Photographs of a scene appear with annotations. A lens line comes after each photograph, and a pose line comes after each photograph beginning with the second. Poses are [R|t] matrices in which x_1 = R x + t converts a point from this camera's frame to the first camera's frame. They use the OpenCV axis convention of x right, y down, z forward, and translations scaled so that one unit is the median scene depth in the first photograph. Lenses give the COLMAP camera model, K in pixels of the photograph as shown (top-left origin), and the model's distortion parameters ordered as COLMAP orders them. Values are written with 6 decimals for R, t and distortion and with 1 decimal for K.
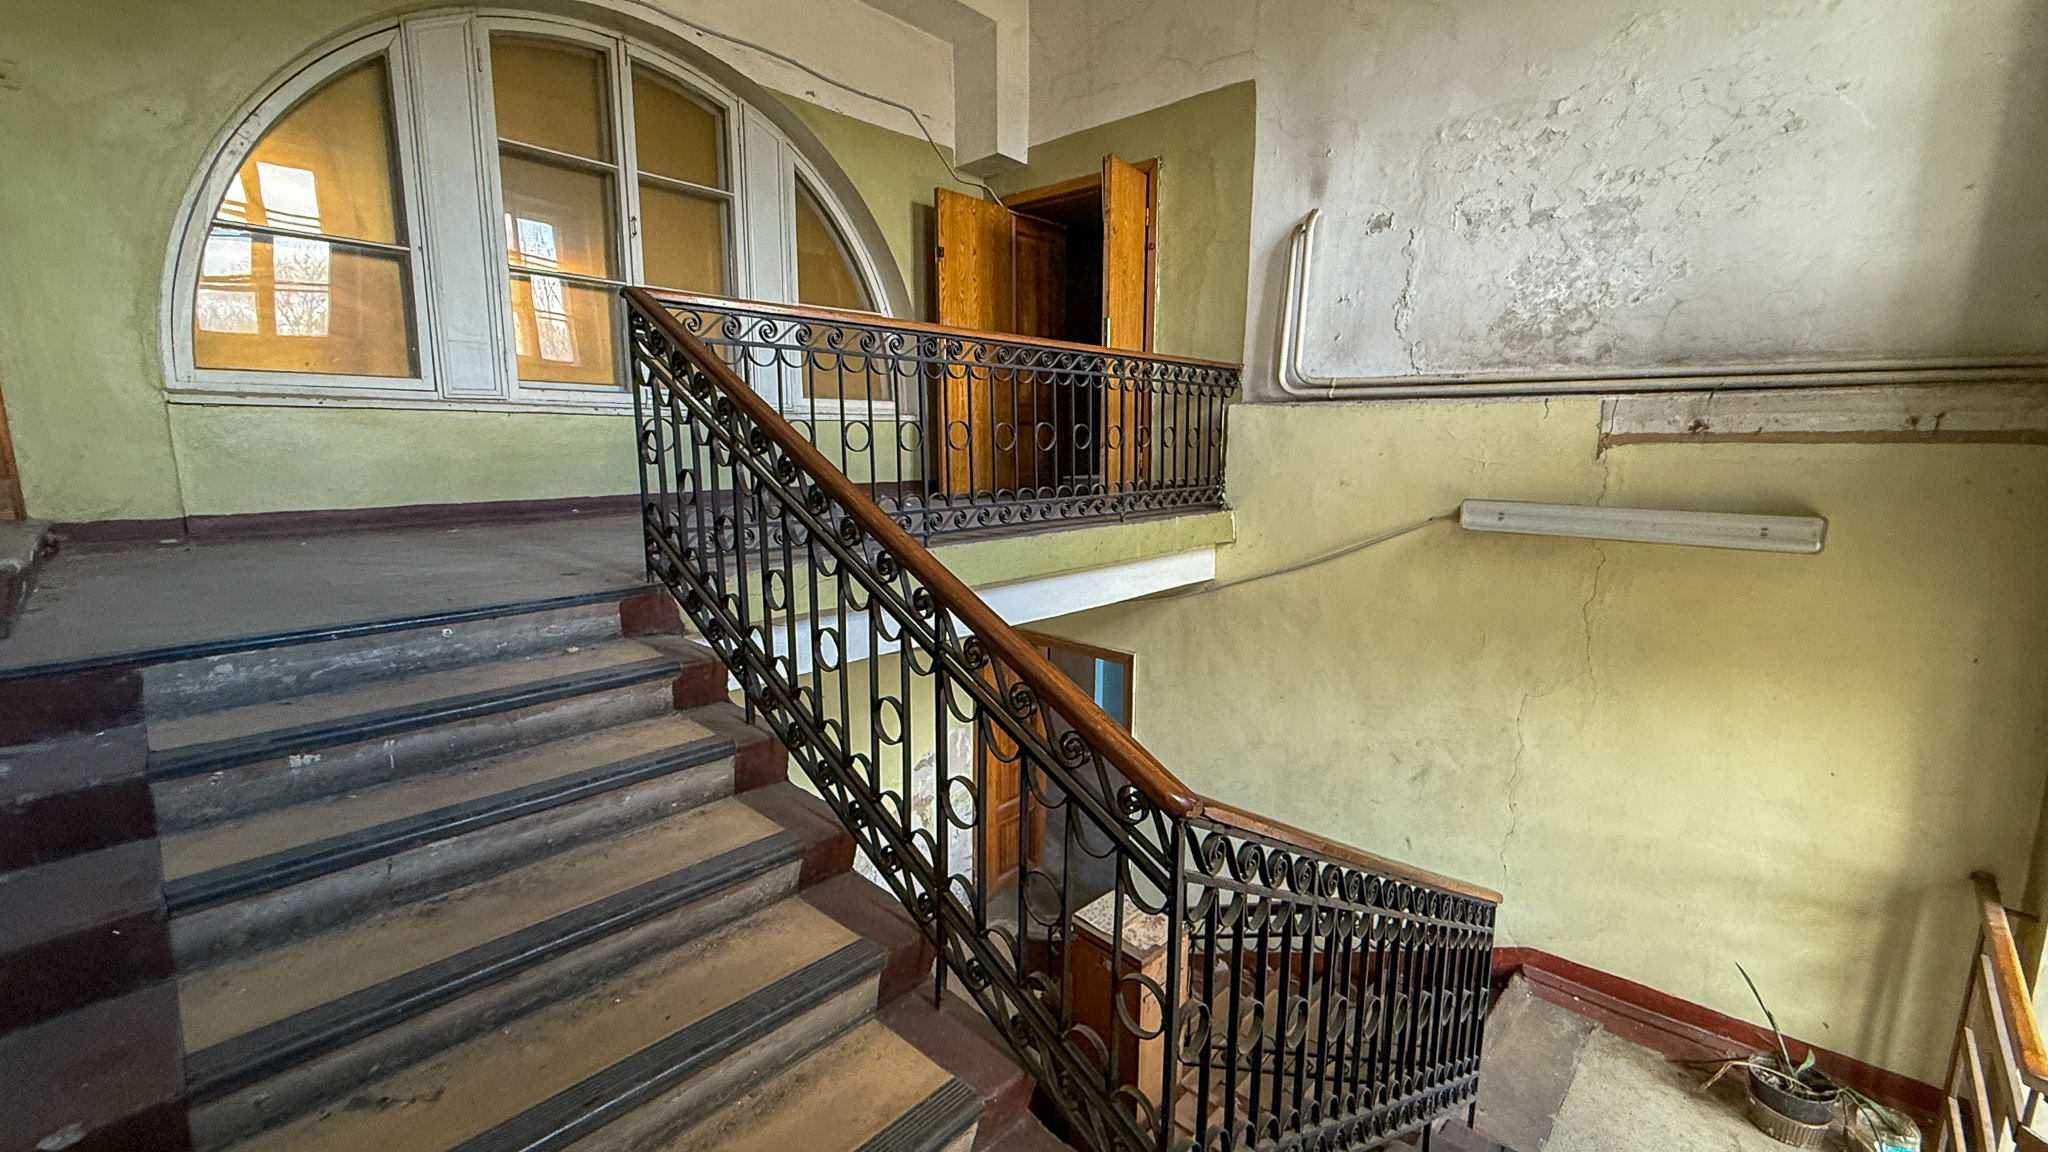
lens RADIAL K [[833.4, 0, 1024.0], [0, 833.4, 576.0], [0, 0, 1]] dist [-0.000087, 0.000029]
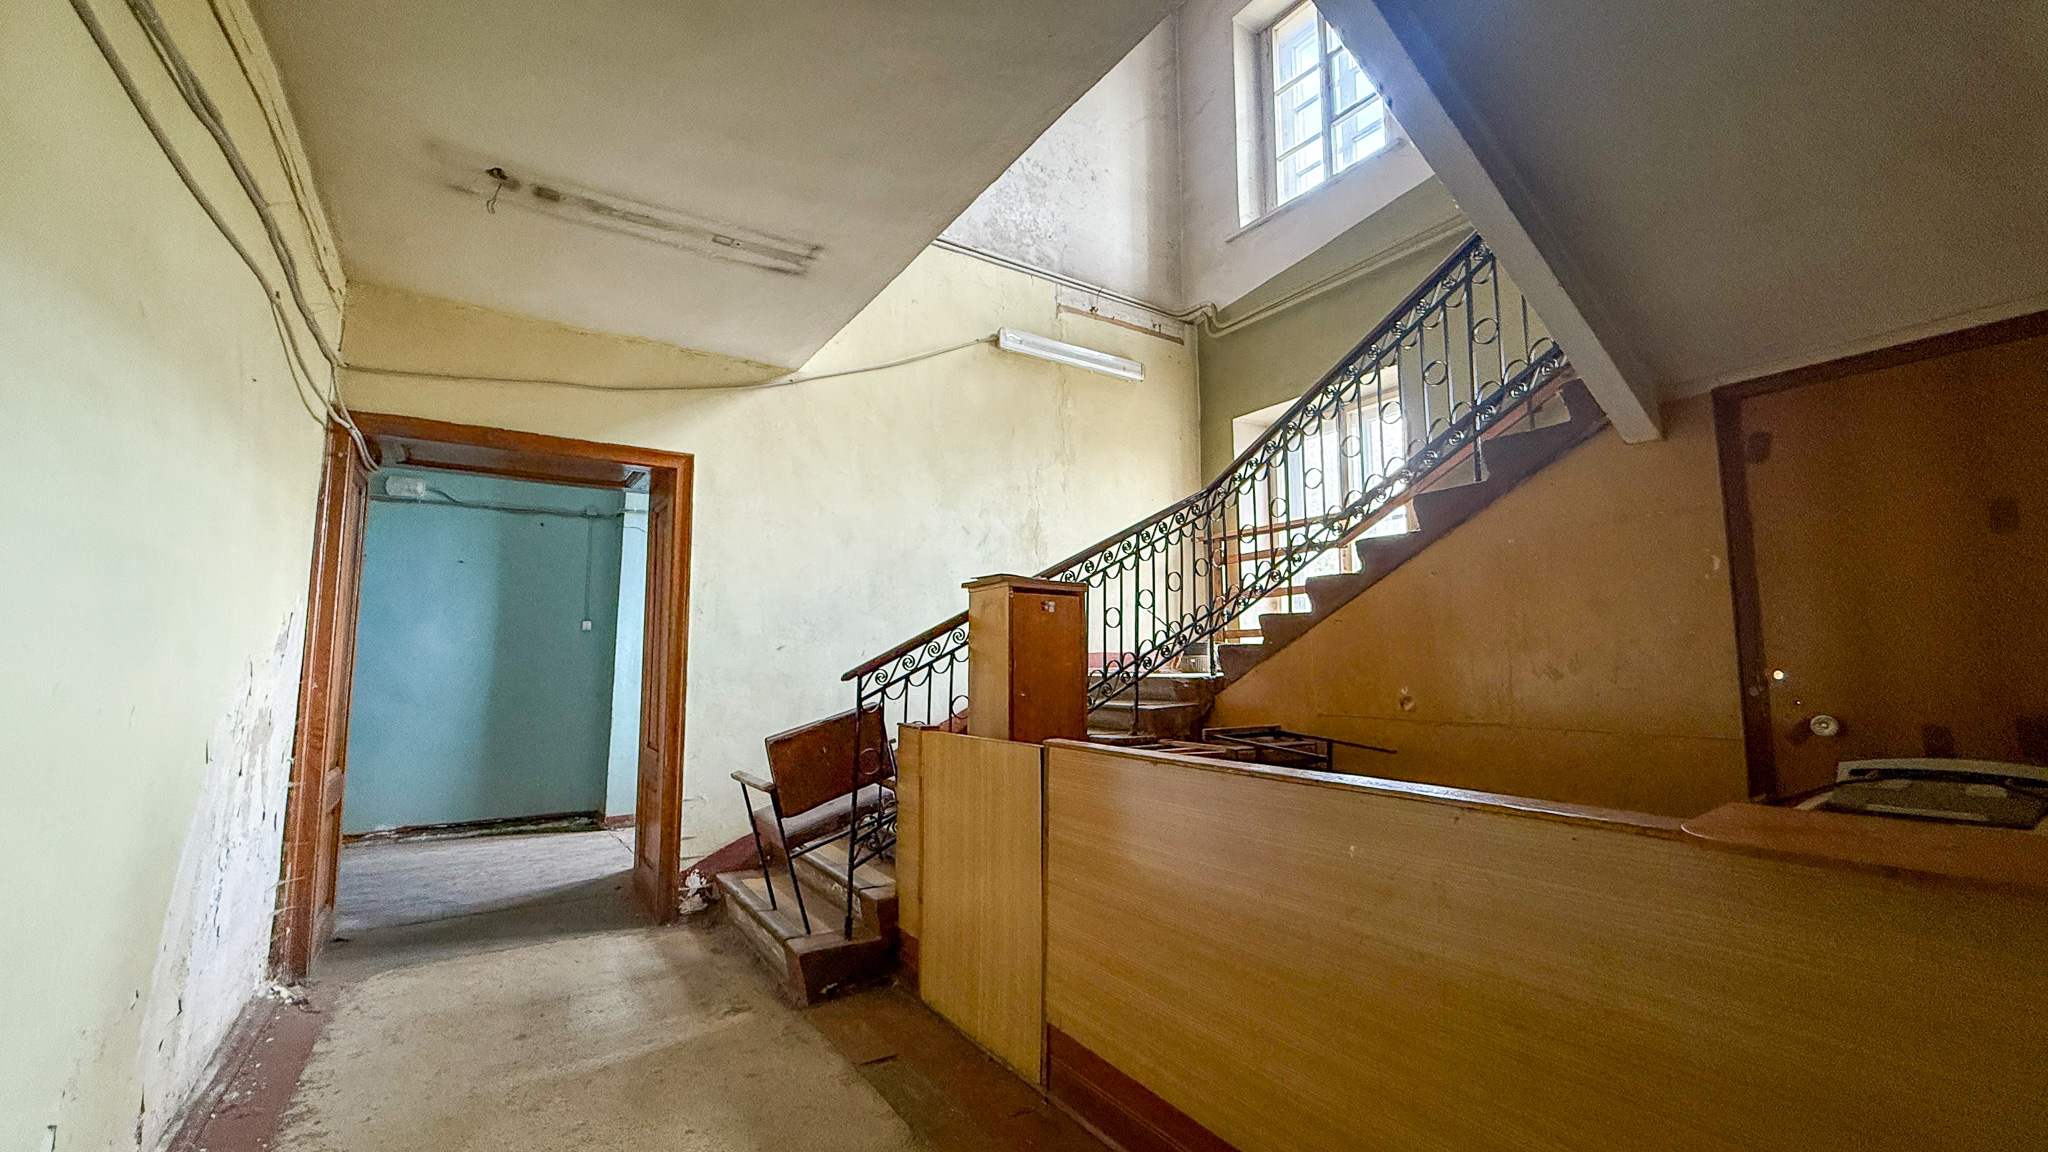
lens RADIAL K [[833.4, 0, 1024.0], [0, 833.4, 576.0], [0, 0, 1]] dist [-0.000087, 0.000029]
pose [[0.234876, 0.102637, 0.966591, -0.804227], [0.172753, 0.974171, -0.145420, 0.551264], [-0.956551, 0.201138, 0.211079, 0.797420]]
